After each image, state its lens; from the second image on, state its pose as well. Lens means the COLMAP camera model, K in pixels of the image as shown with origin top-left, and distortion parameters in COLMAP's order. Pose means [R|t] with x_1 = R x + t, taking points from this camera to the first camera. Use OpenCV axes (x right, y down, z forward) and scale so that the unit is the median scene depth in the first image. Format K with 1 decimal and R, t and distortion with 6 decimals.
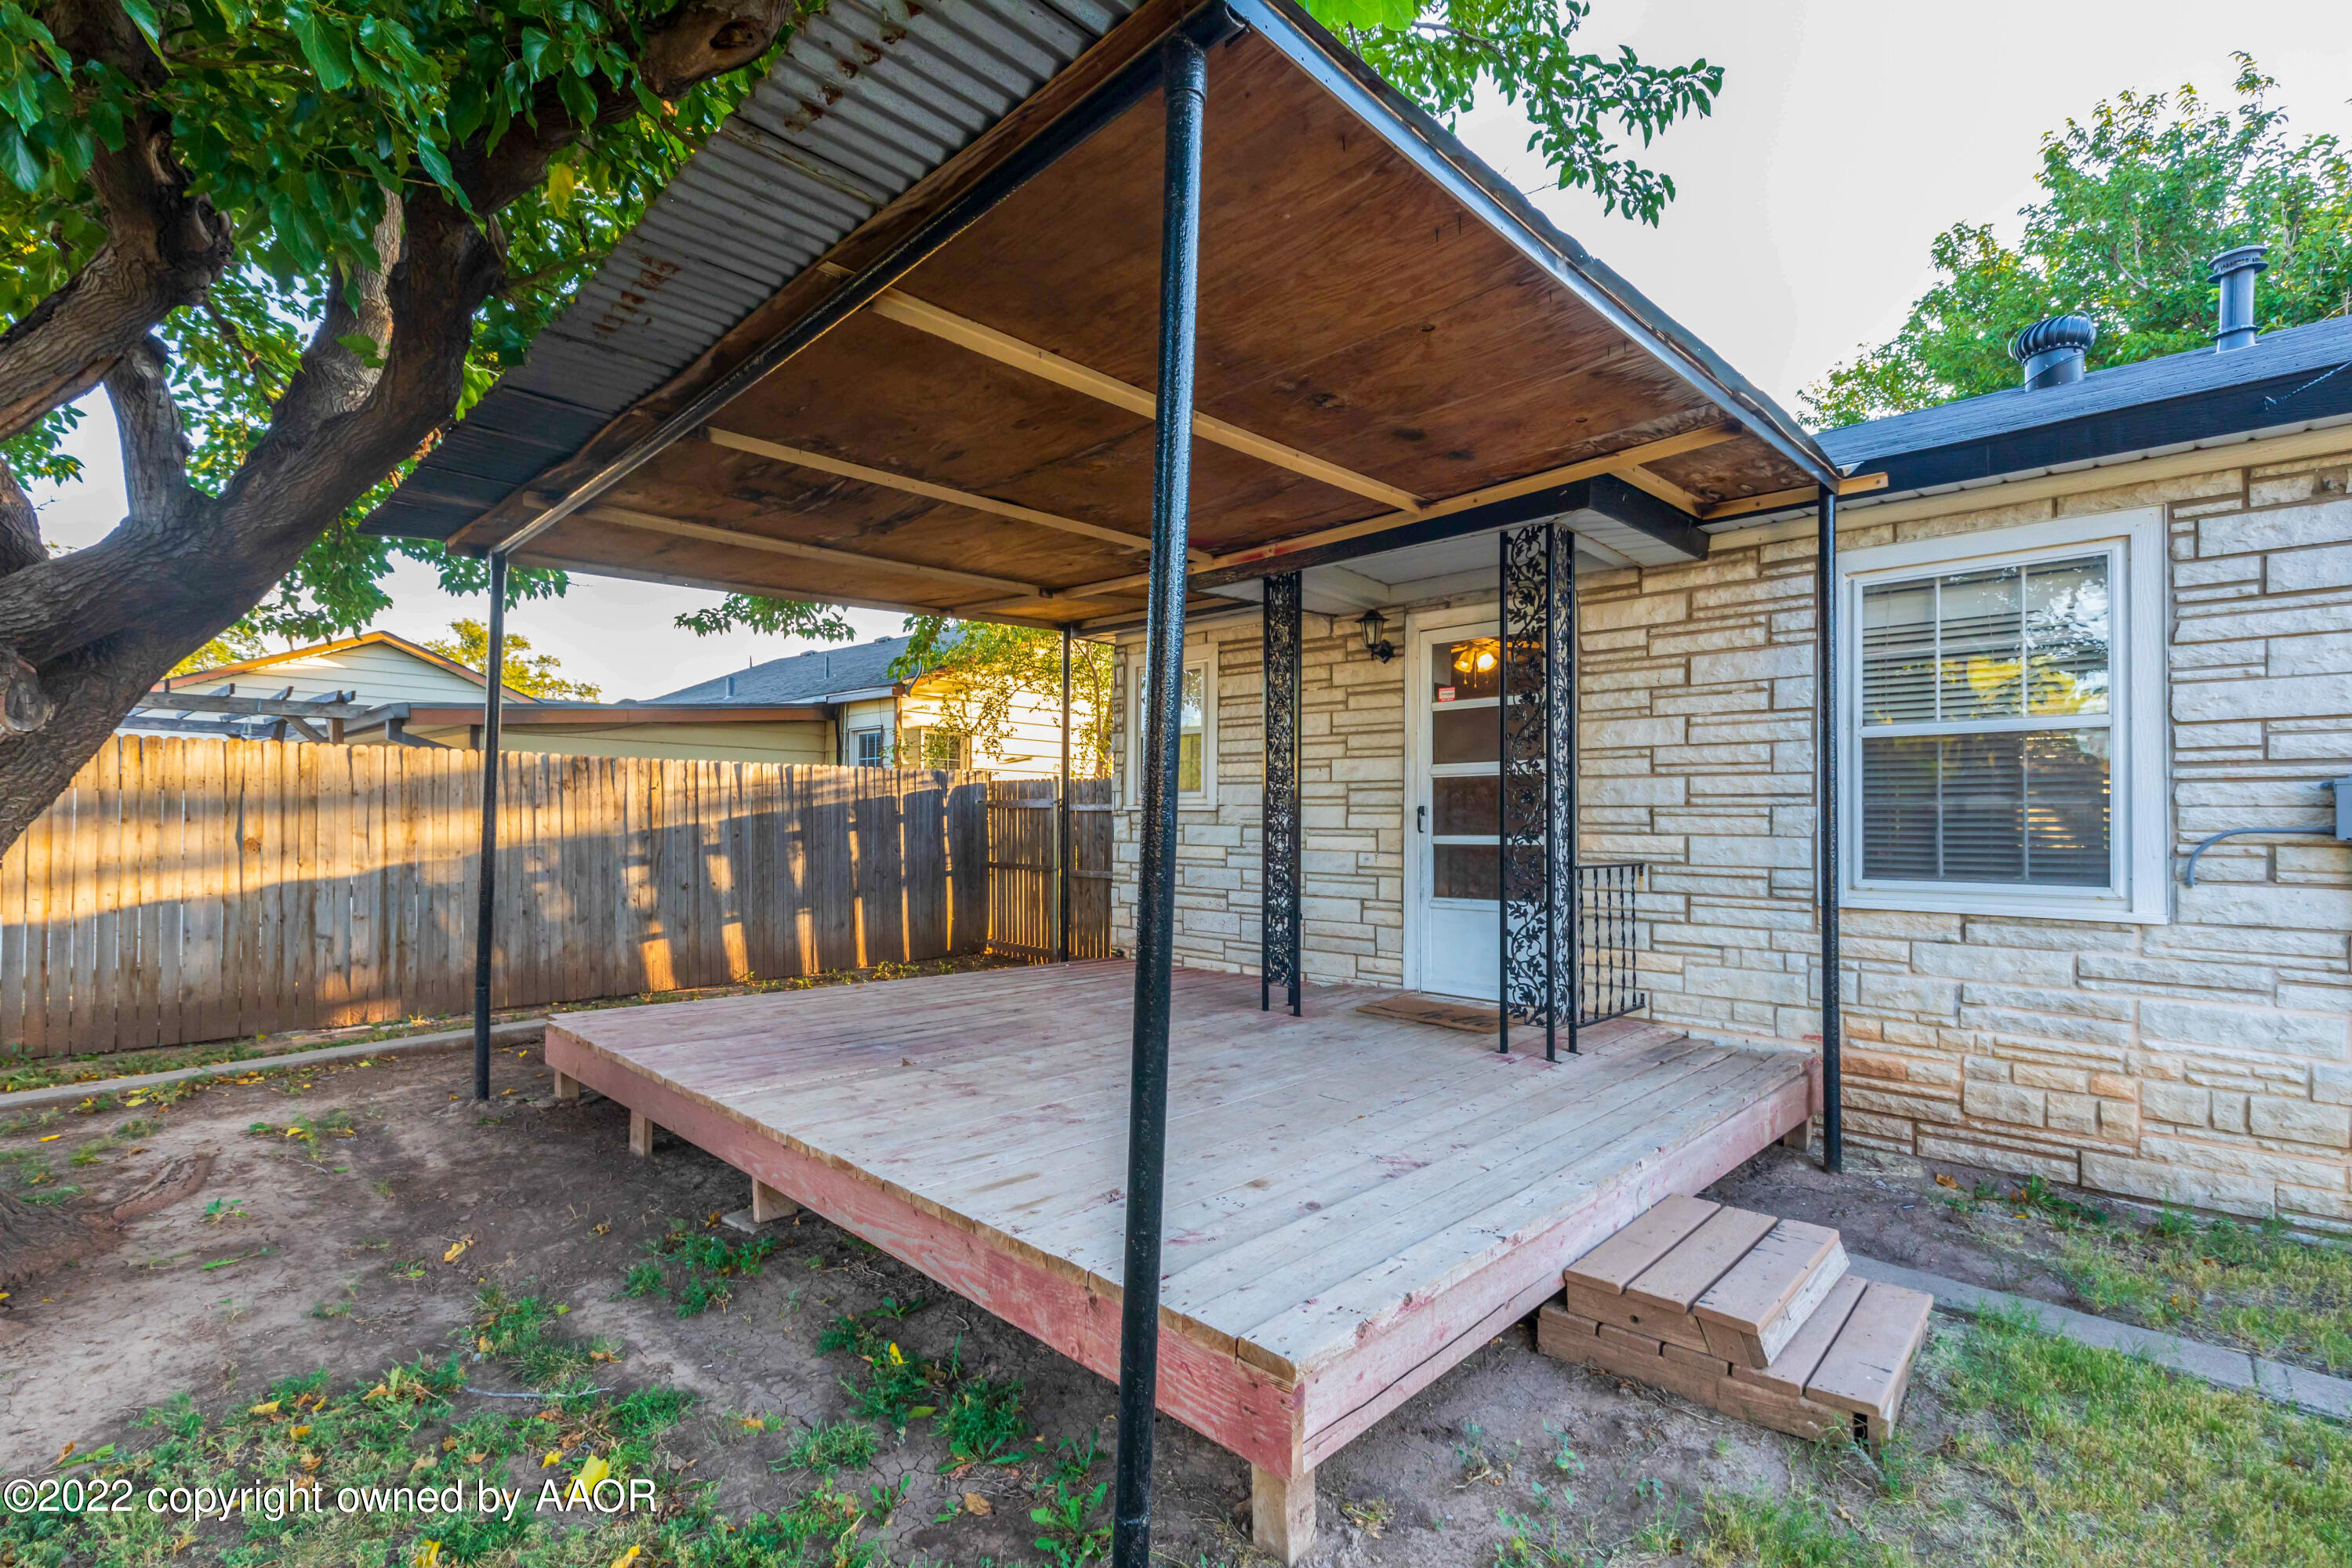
lens RADIAL K [[1027.6, 0, 1160.8], [0, 1027.6, 800.6], [0, 0, 1]] dist [0.002238, 0.000835]
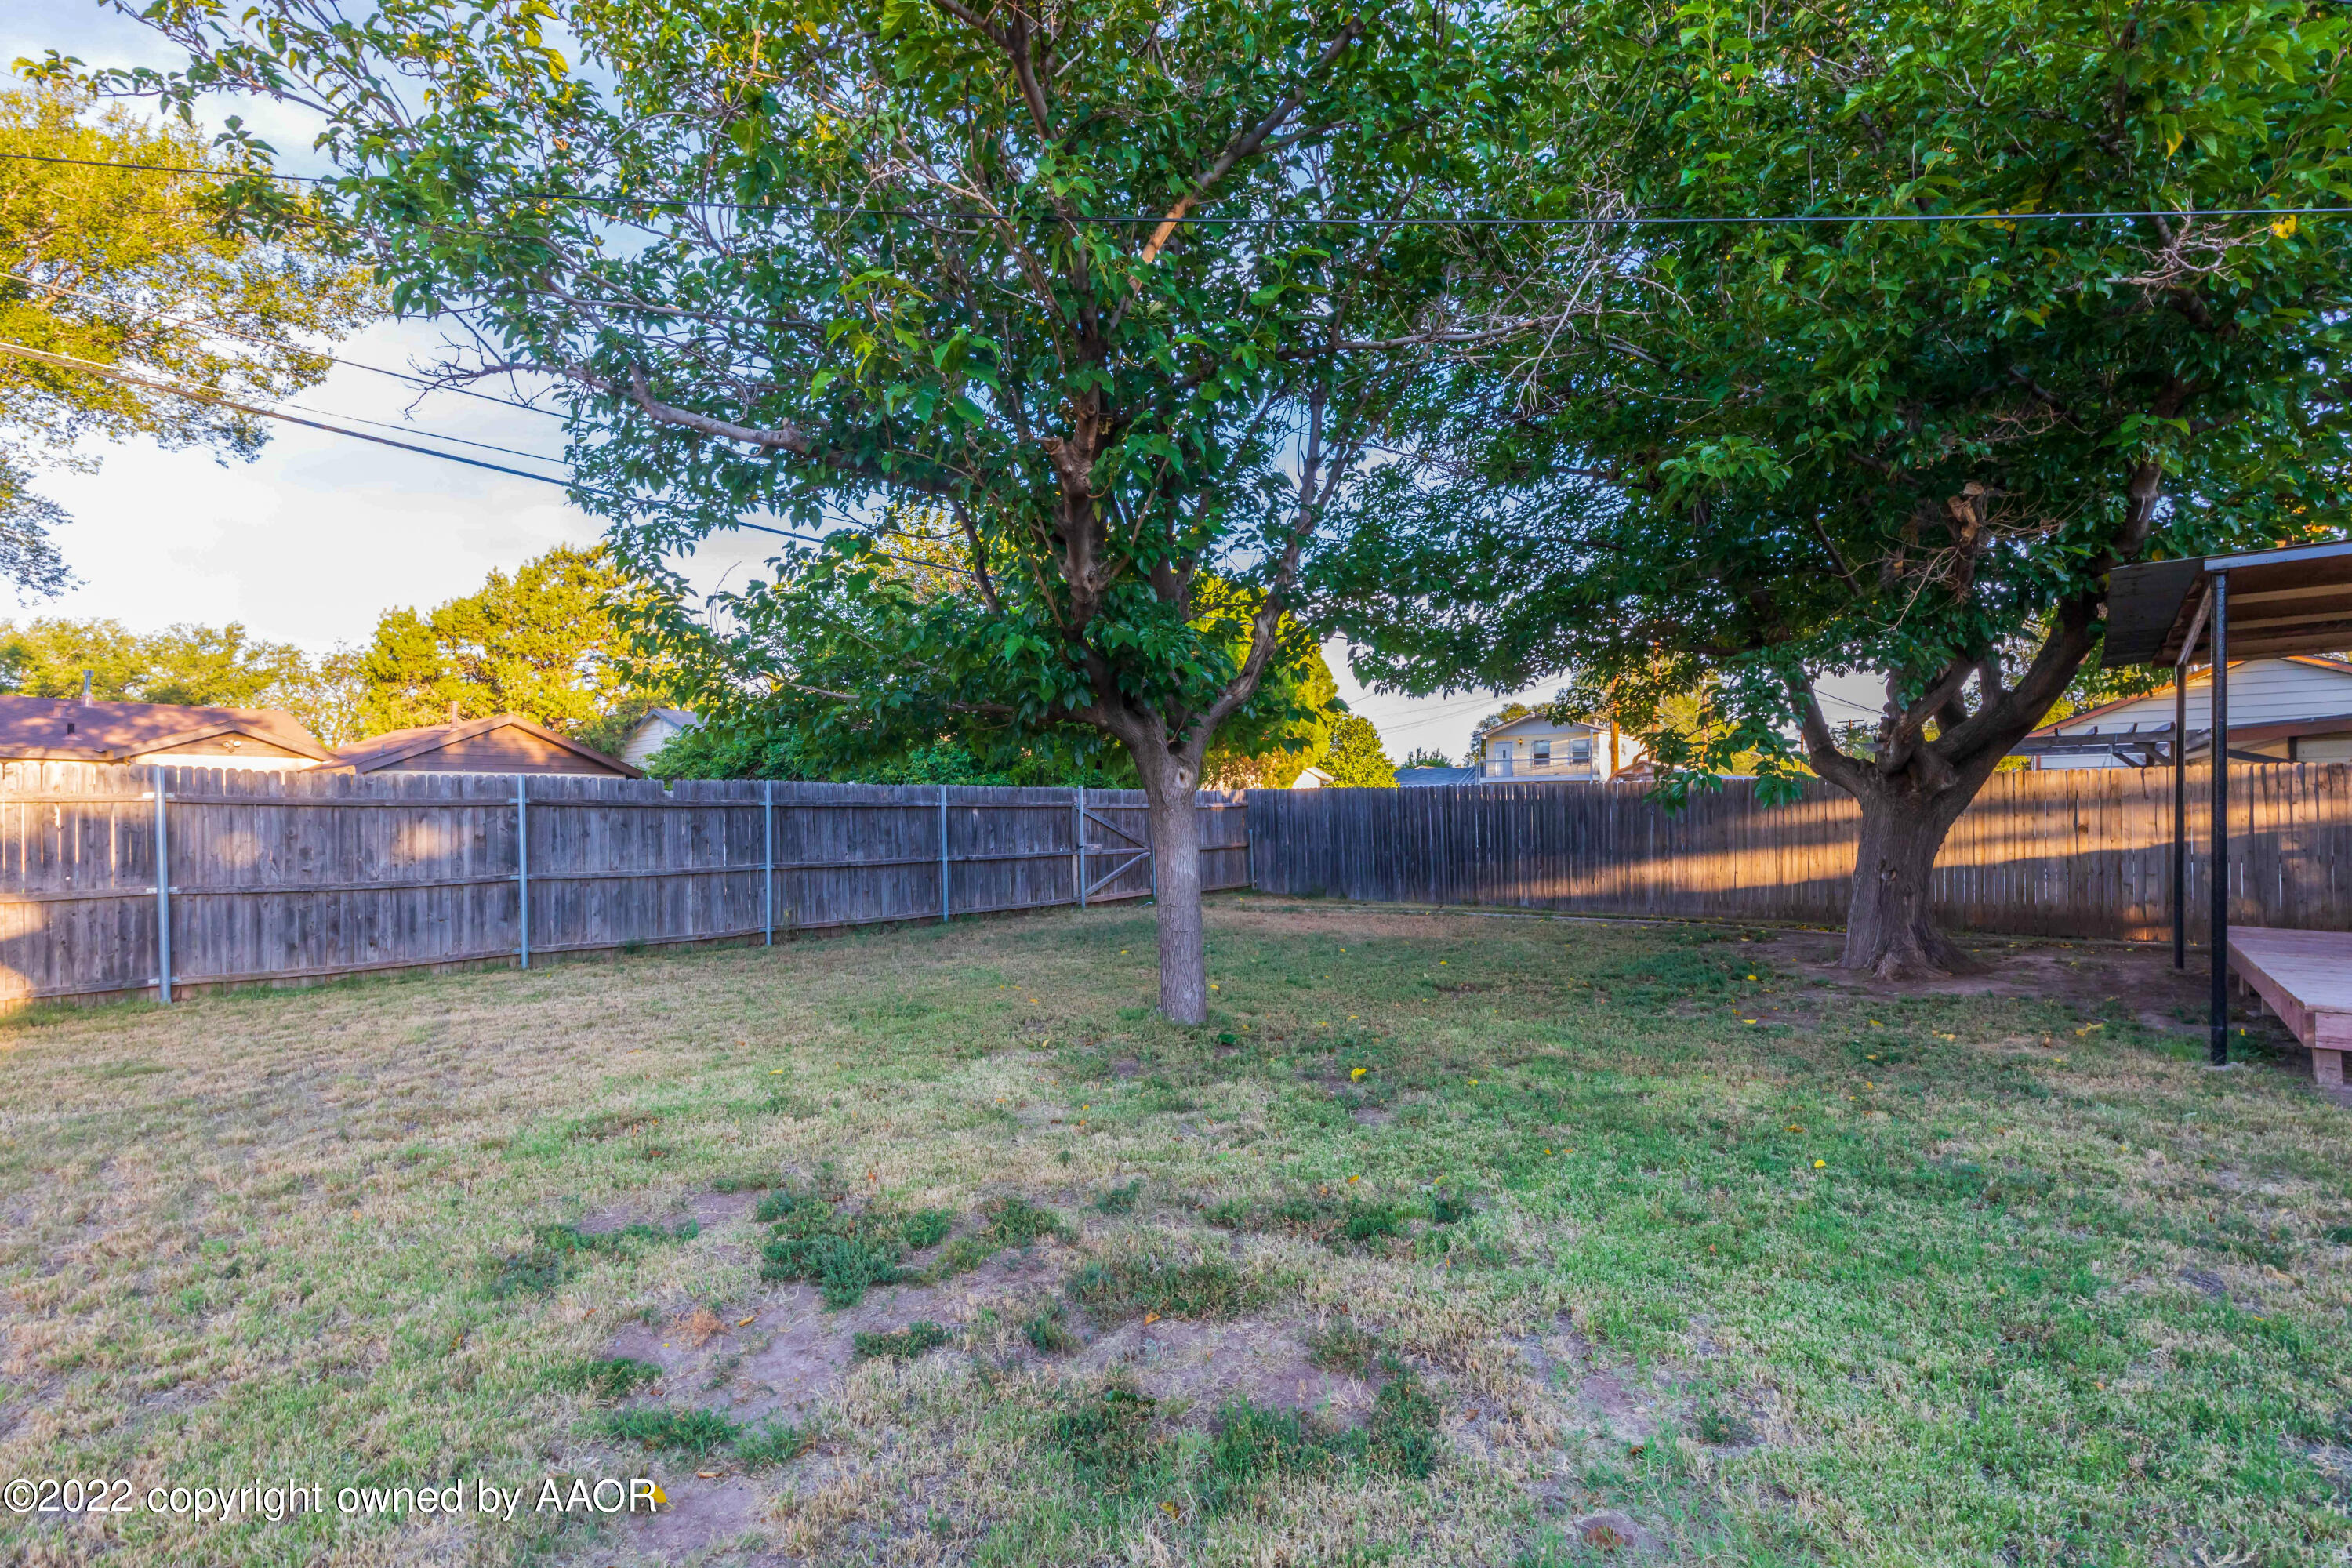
lens RADIAL K [[1083.5, 0, 1170.2], [0, 1083.5, 809.1], [0, 0, 1]] dist [0.008265, -0.000725]
pose [[0.084196, -0.009976, -0.996399, 0.800752], [0.026132, 0.999628, -0.007800, -0.012689], [0.996107, -0.025381, 0.084425, -0.669504]]
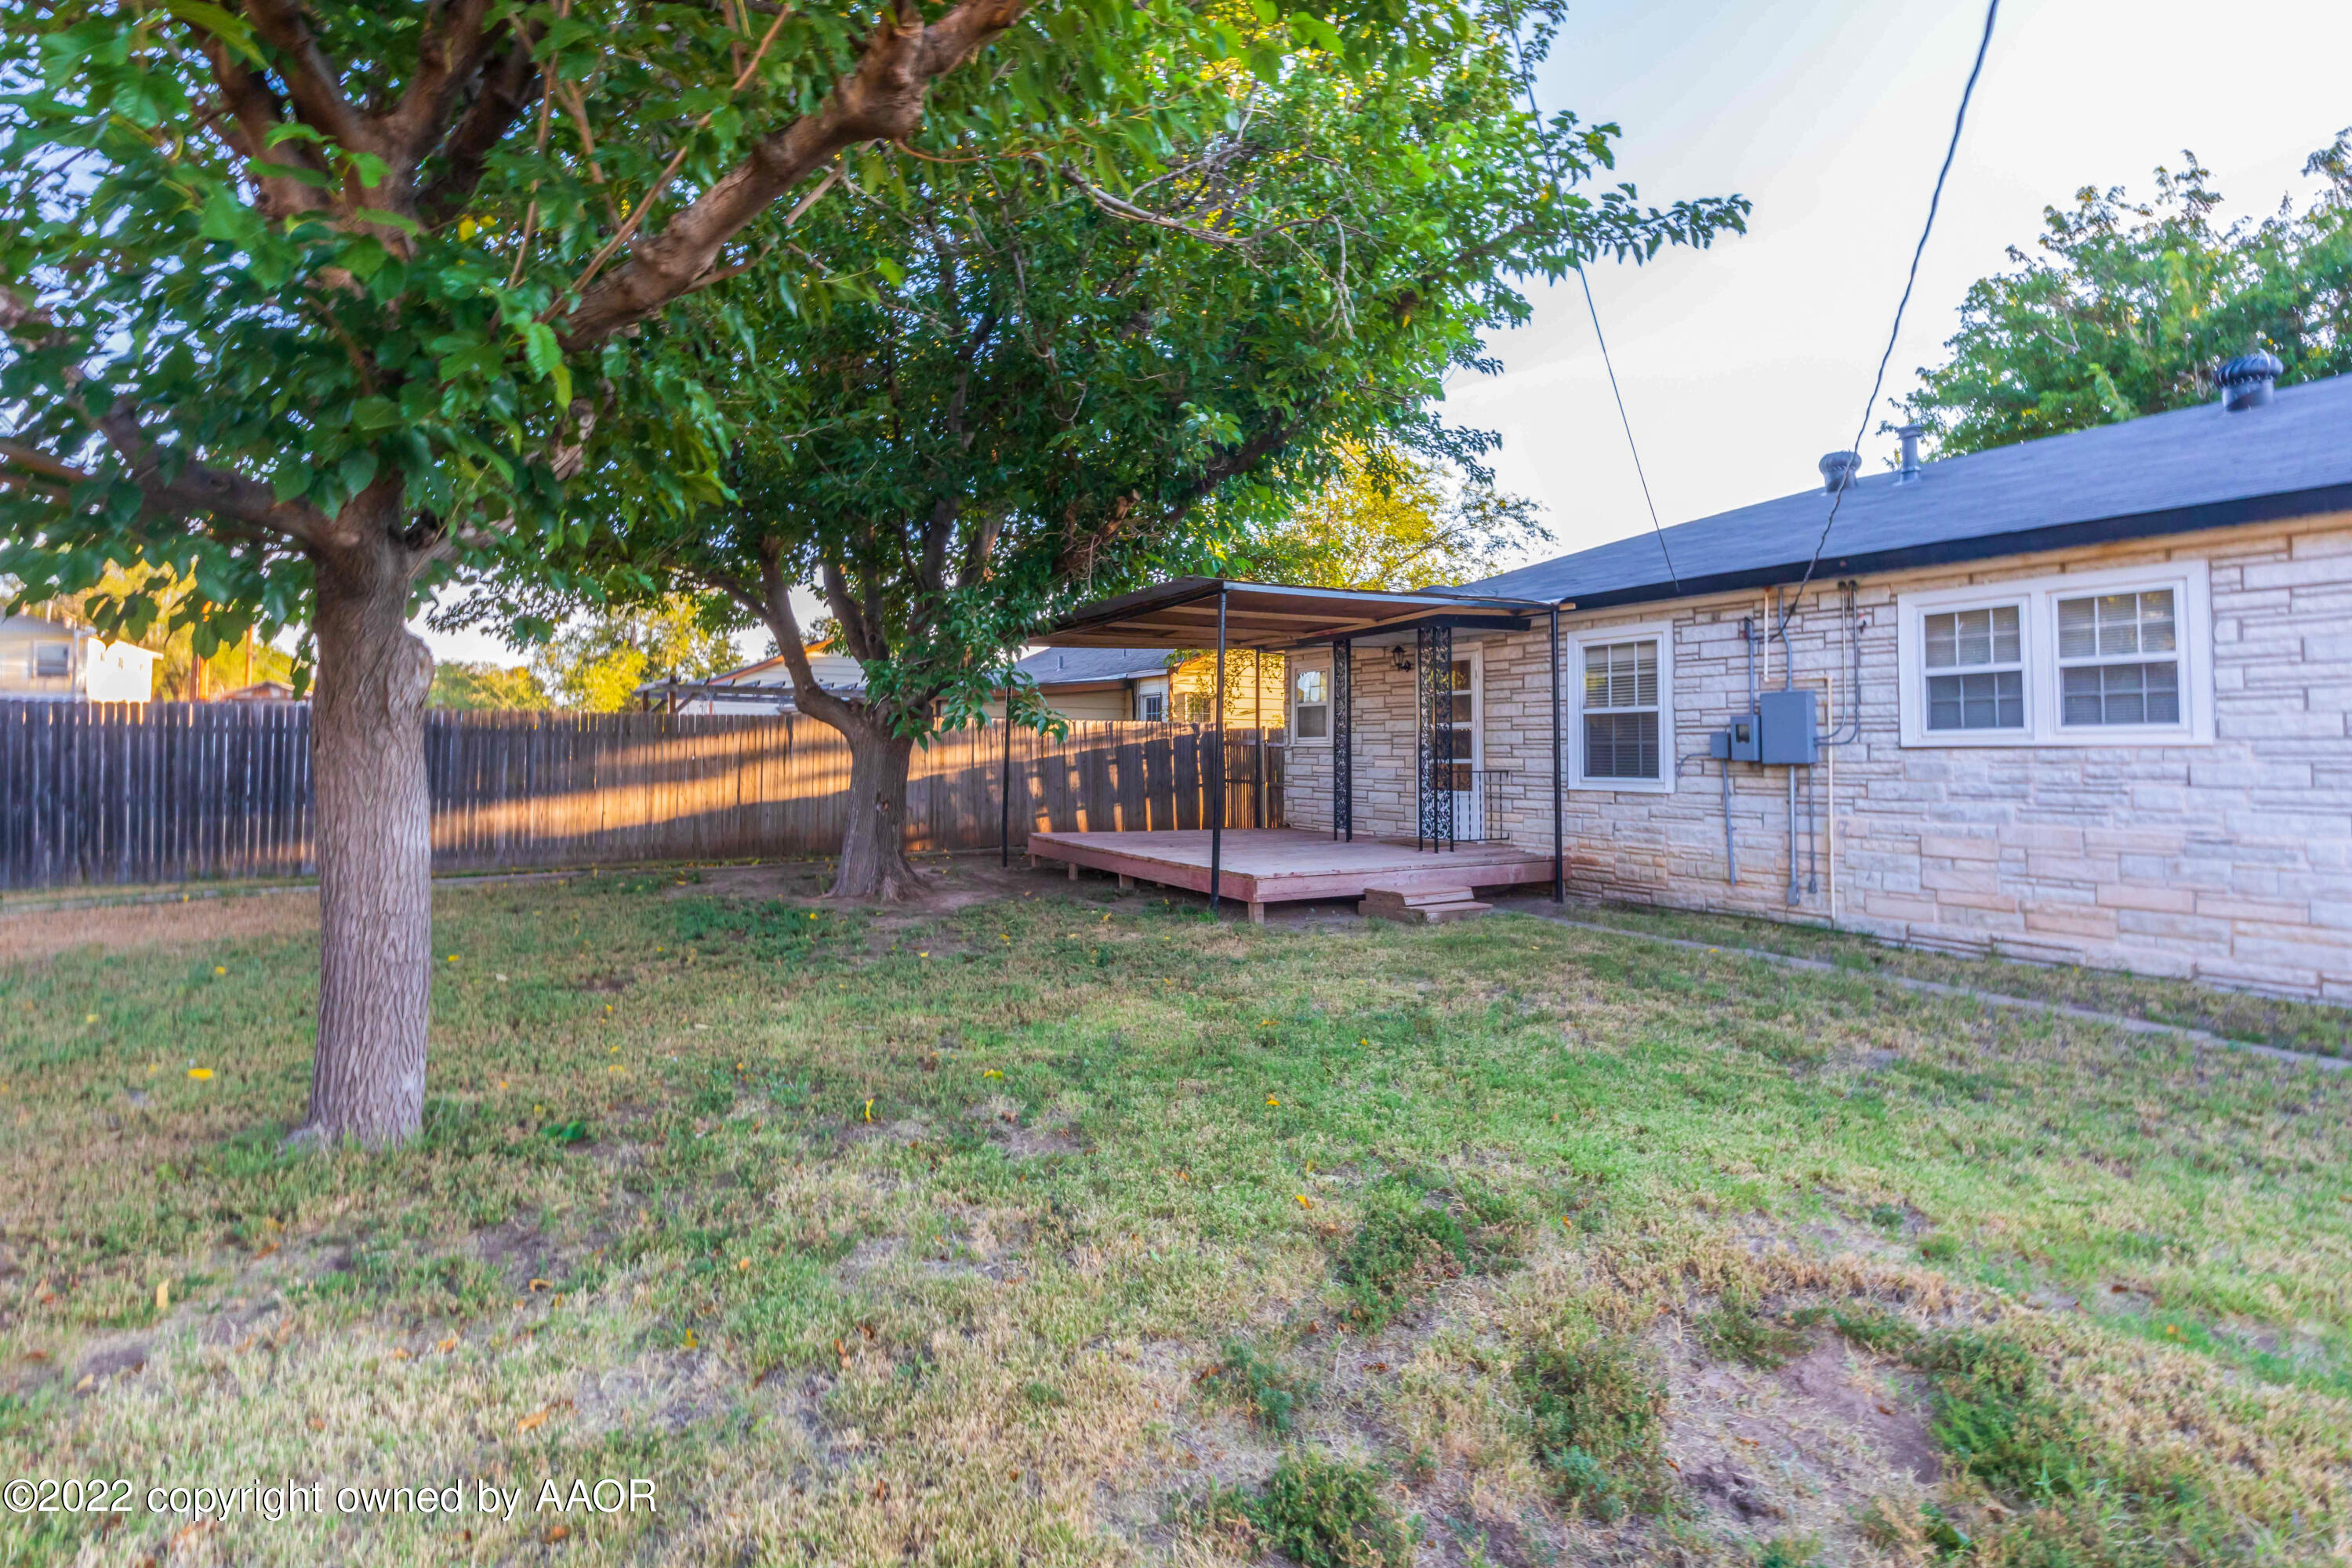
lens RADIAL K [[1083.5, 0, 1172.6], [0, 1083.5, 769.2], [0, 0, 1]] dist [0.008265, -0.000725]
pose [[0.968480, 0.004599, -0.249049, 0.261504], [0.002907, 0.999553, 0.029765, -0.008929], [0.249074, -0.029551, 0.968034, -0.985578]]
